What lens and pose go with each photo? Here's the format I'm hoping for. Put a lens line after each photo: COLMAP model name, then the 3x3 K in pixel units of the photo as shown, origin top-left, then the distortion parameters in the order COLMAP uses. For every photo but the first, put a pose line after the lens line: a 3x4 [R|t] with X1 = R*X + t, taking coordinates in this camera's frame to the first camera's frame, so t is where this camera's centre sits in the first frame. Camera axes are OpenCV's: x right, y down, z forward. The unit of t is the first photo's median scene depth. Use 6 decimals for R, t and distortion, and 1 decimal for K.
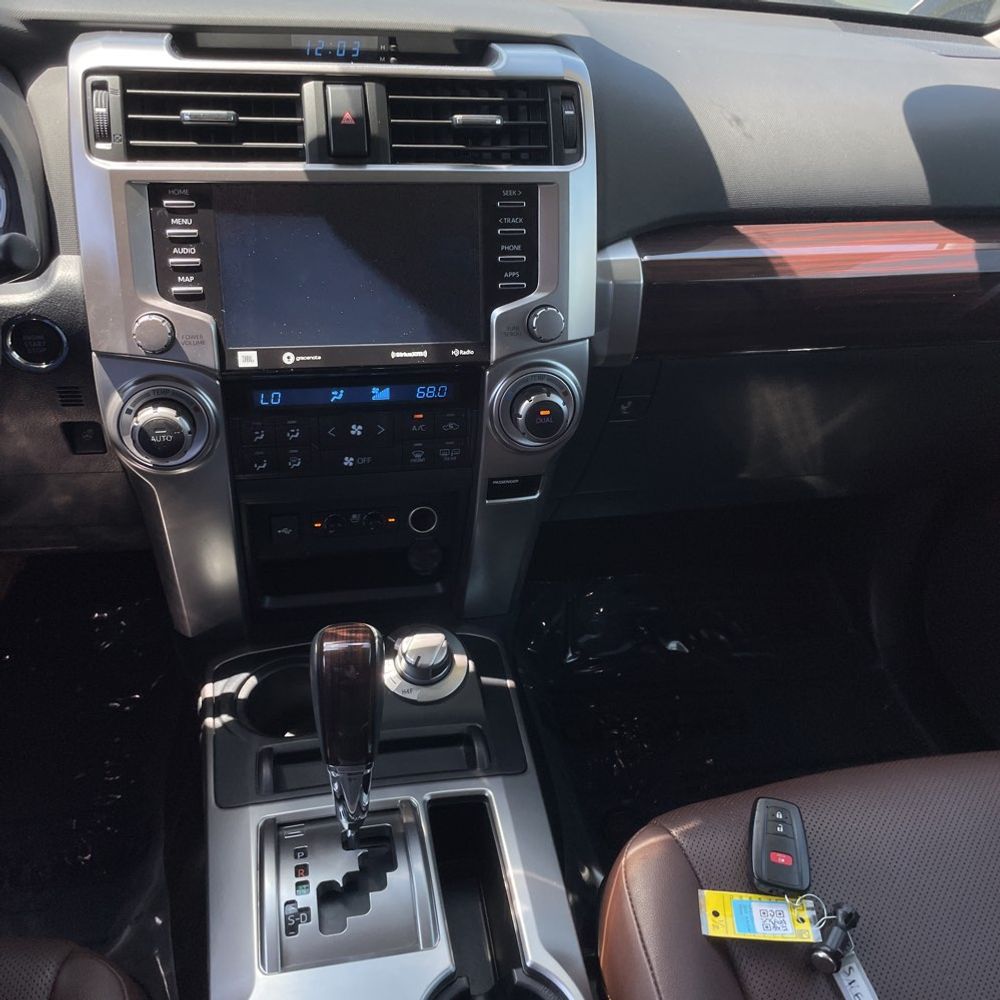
lens RADIAL K [[1002.4, 0, 508.3], [0, 1002.4, 500.4], [0, 0, 1]] dist [0.039148, 0.000000]
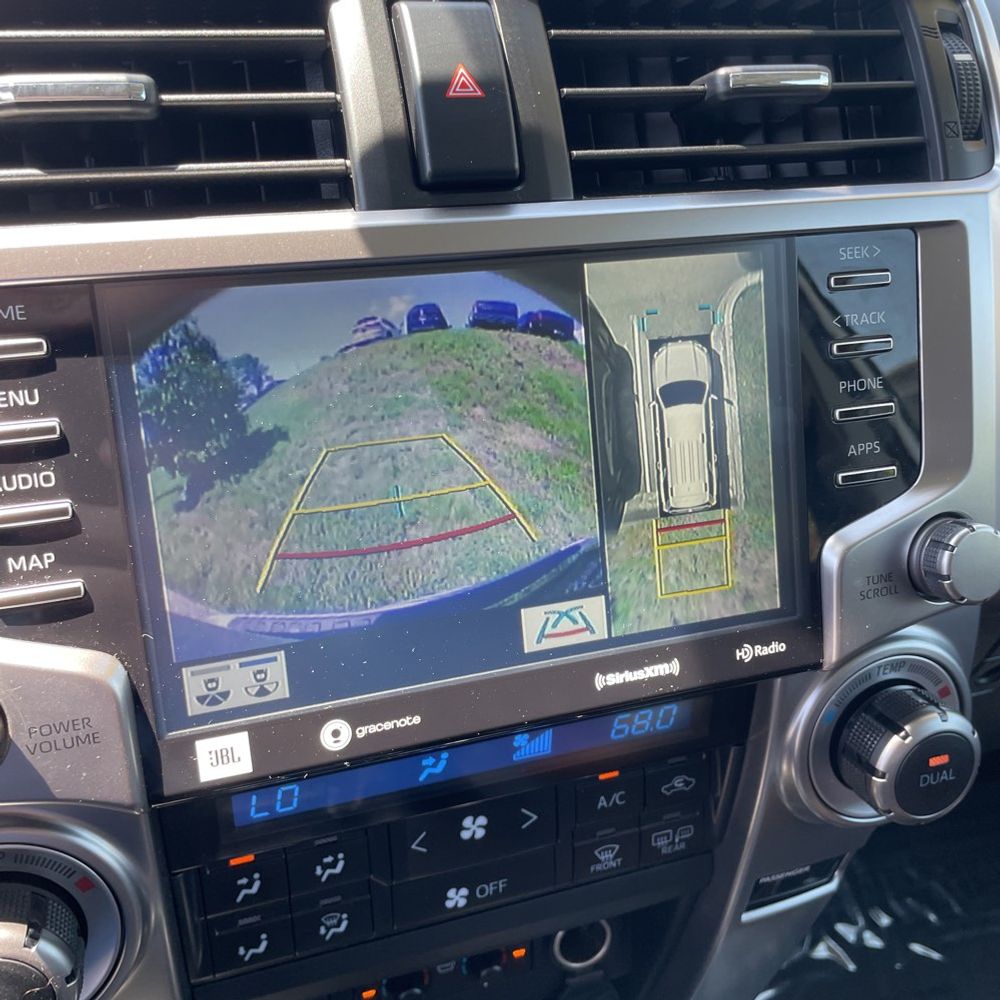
lens RADIAL K [[1002.4, 0, 491.9], [0, 1002.4, 496.6], [0, 0, 1]] dist [0.039148, 0.000000]
pose [[0.992903, -0.091110, 0.076436, -0.182781], [0.098586, 0.990037, -0.100533, -0.184829], [-0.066515, 0.107355, 0.991993, 0.626263]]
